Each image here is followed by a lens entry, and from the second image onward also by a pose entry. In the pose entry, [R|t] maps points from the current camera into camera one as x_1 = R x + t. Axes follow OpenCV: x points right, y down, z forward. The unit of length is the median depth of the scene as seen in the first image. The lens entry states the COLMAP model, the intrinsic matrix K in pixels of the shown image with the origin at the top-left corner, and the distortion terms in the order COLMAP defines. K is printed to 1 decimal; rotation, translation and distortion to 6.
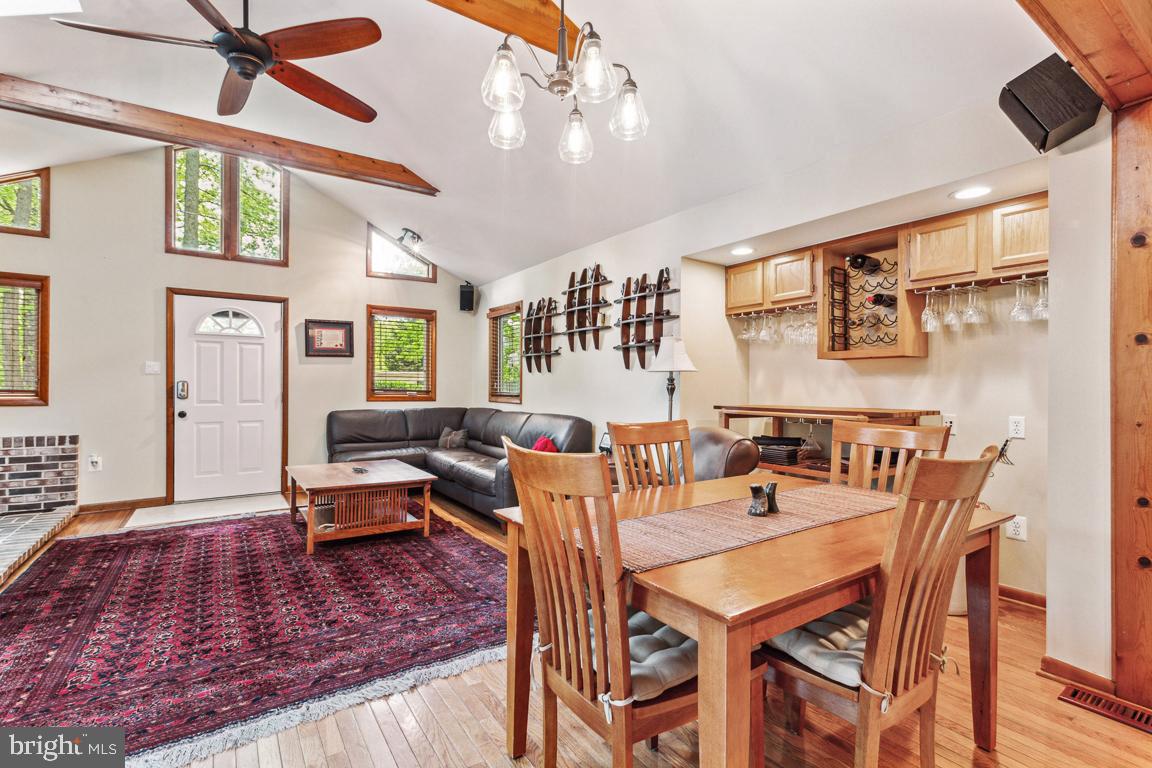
lens RADIAL K [[529.6, 0, 574.4], [0, 529.6, 386.1], [0, 0, 1]] dist [0.005702, -0.001983]
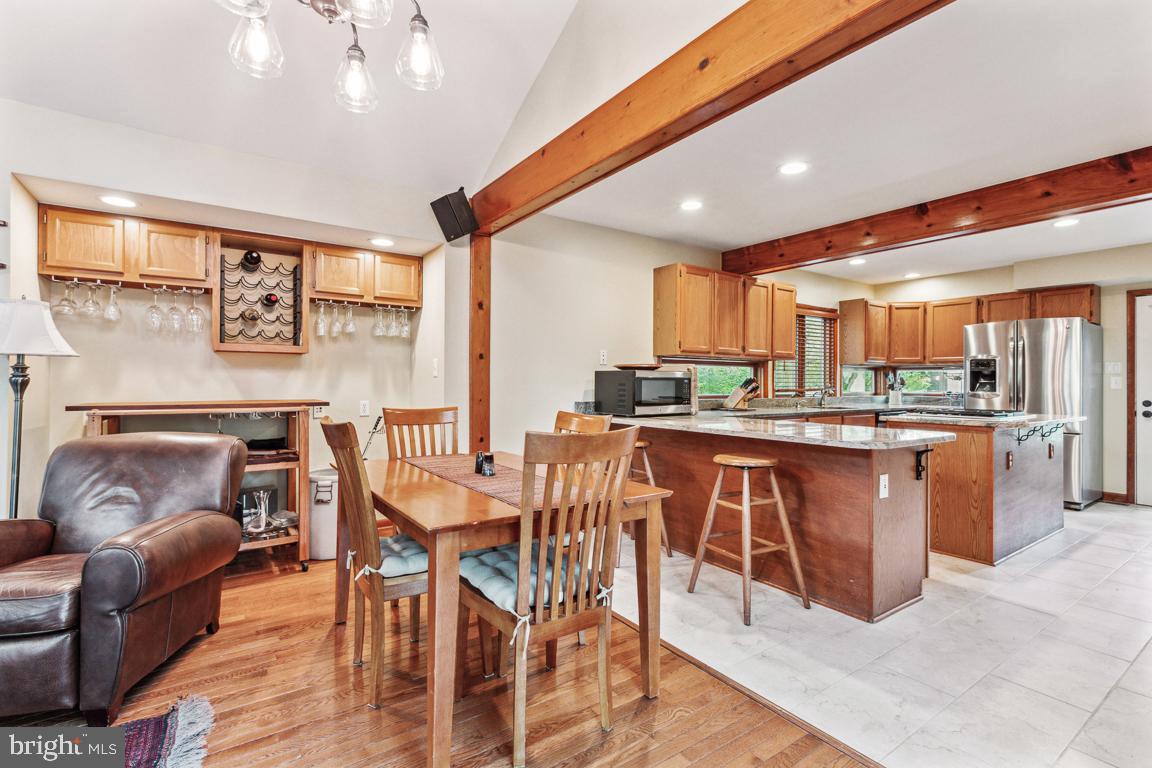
lens RADIAL K [[529.6, 0, 575.5], [0, 529.6, 379.8], [0, 0, 1]] dist [0.005702, -0.001983]
pose [[-0.014954, 0.000080, 0.999888, -0.316320], [-0.007878, 0.999969, -0.000198, -0.001909], [-0.999857, -0.007880, -0.014953, 0.243083]]
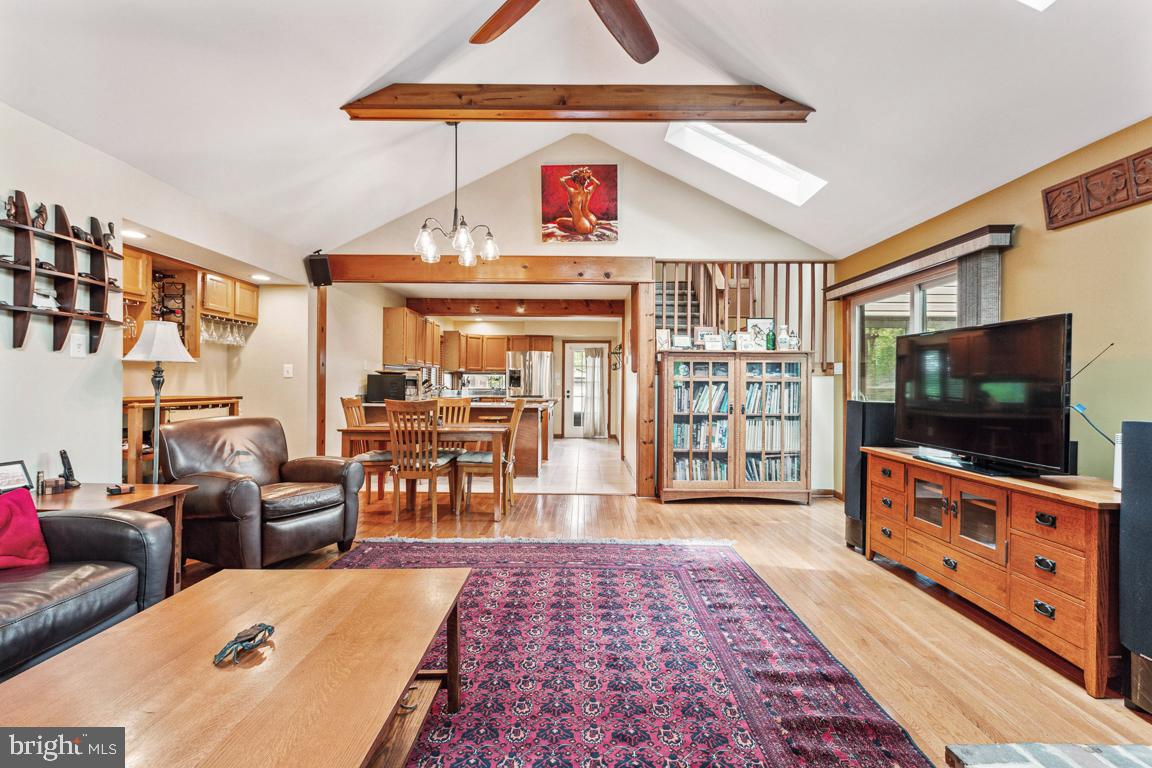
lens RADIAL K [[529.6, 0, 580.7], [0, 529.6, 381.0], [0, 0, 1]] dist [0.005702, -0.001983]
pose [[-0.829000, -0.006968, 0.559205, -0.598539], [-0.012109, 0.999912, -0.005491, 0.000393], [-0.559117, -0.011323, -0.829011, 0.920314]]
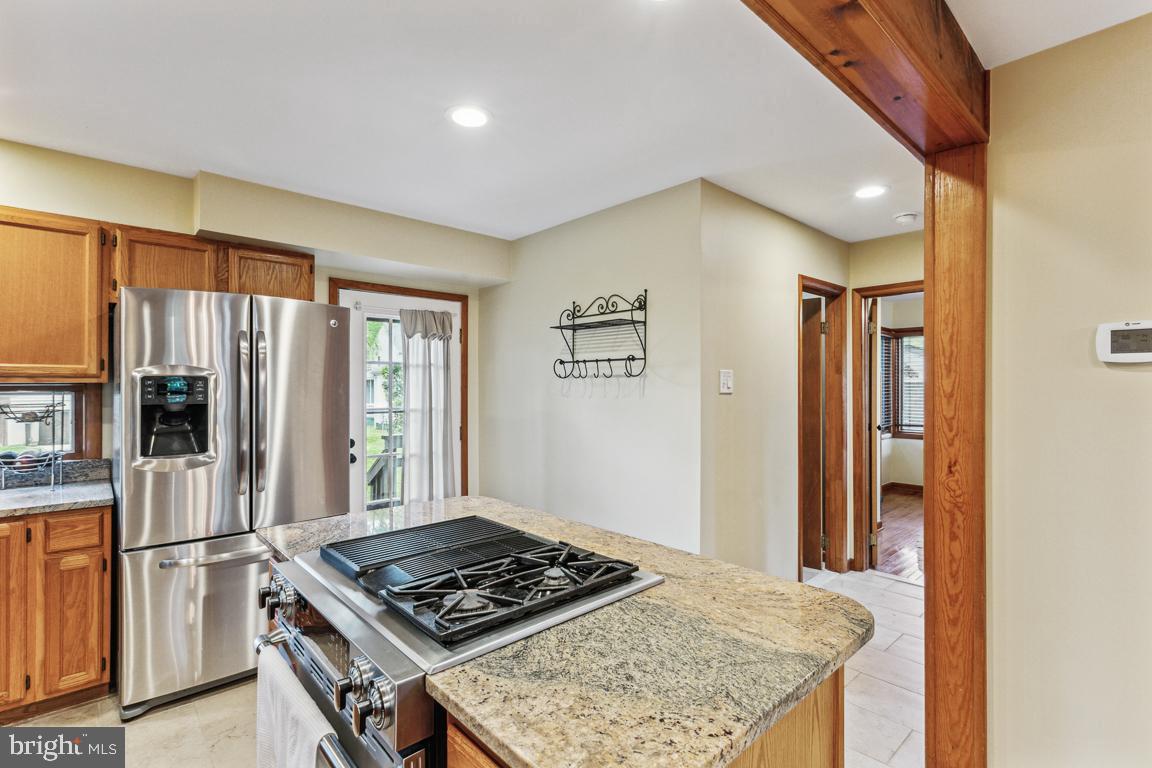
lens RADIAL K [[529.6, 0, 567.3], [0, 529.6, 386.8], [0, 0, 1]] dist [0.005702, -0.001983]
pose [[-0.989488, -0.003351, -0.144574, 0.435346], [-0.003723, 0.999990, 0.002300, -0.040867], [0.144565, 0.002814, -0.989491, -0.089775]]
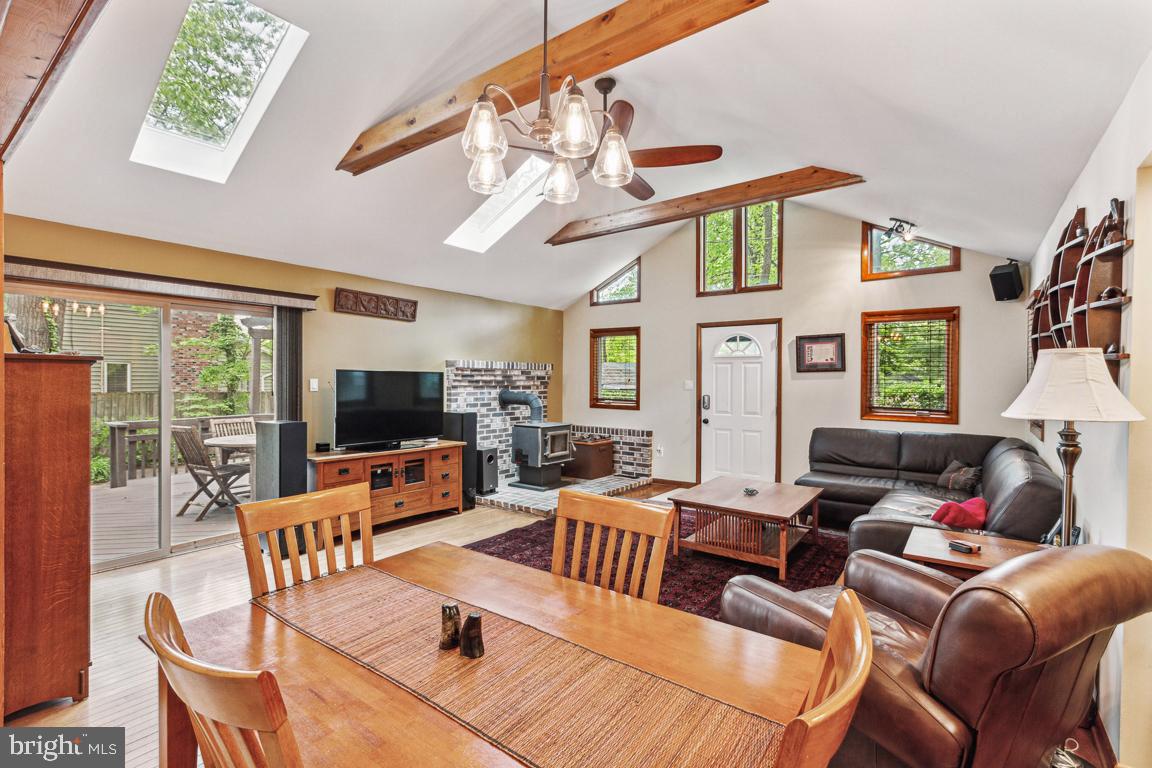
lens RADIAL K [[529.6, 0, 570.4], [0, 529.6, 384.5], [0, 0, 1]] dist [0.005702, -0.001983]
pose [[0.333758, 0.007388, -0.942630, 0.346891], [-0.001558, 0.999972, 0.007286, -0.043145], [0.942658, -0.000963, 0.333760, 0.265176]]
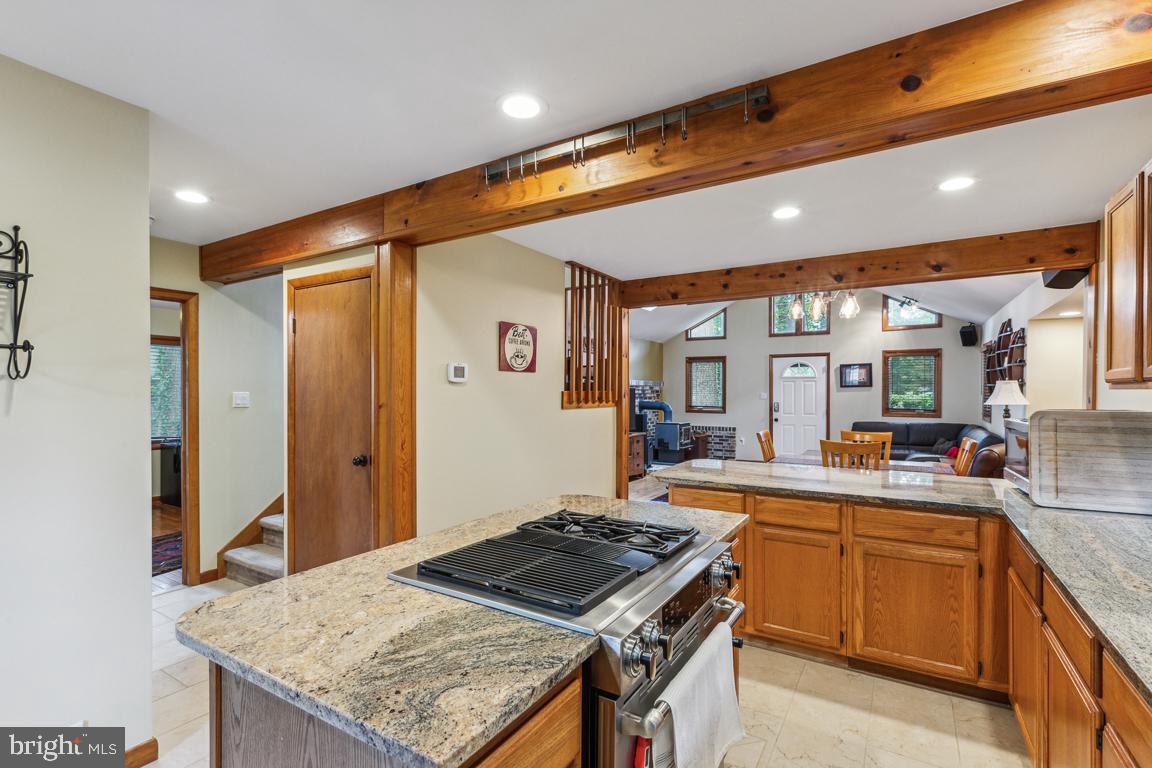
lens RADIAL K [[529.6, 0, 571.1], [0, 529.6, 400.1], [0, 0, 1]] dist [0.005702, -0.001983]
pose [[0.408264, 0.008750, -0.912822, 0.699273], [0.002516, 0.999939, 0.010710, -0.040148], [0.912861, -0.006669, 0.408217, -0.454325]]
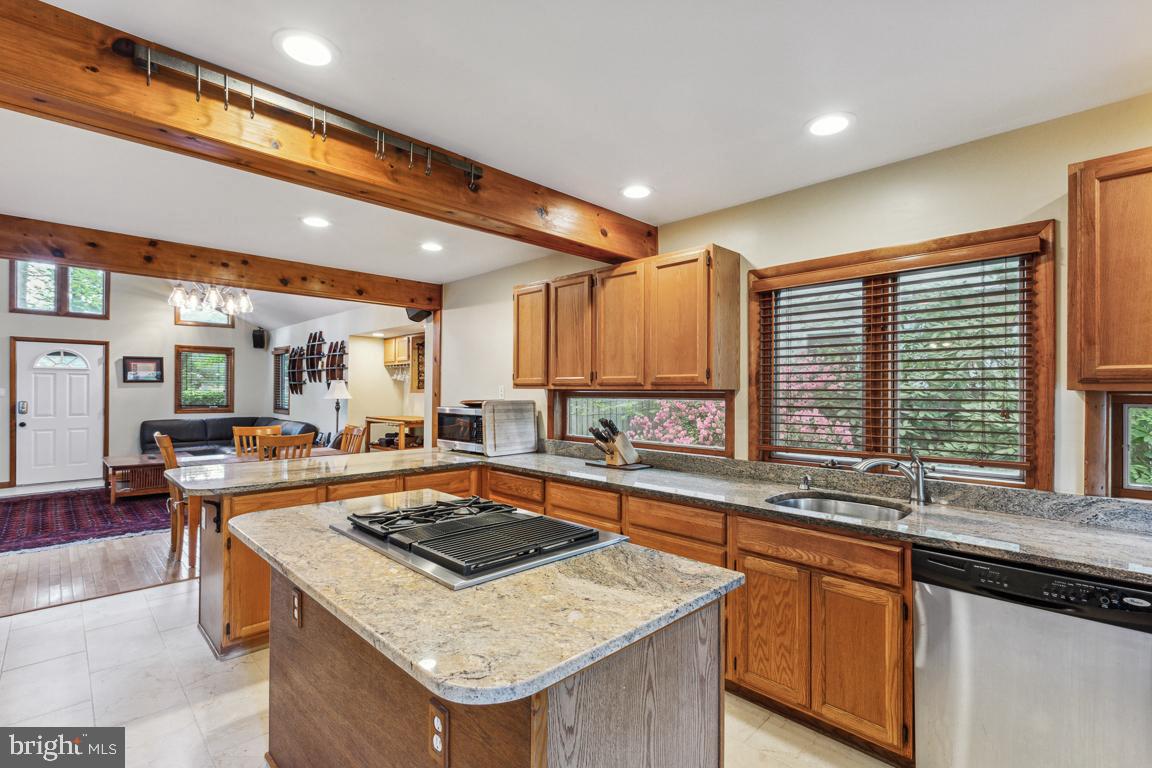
lens RADIAL K [[529.6, 0, 570.0], [0, 529.6, 389.6], [0, 0, 1]] dist [0.005702, -0.001983]
pose [[0.983551, 0.001173, 0.180625, 0.446465], [-0.001085, 0.999999, -0.000582, -0.041231], [-0.180626, 0.000377, 0.983552, -0.665155]]
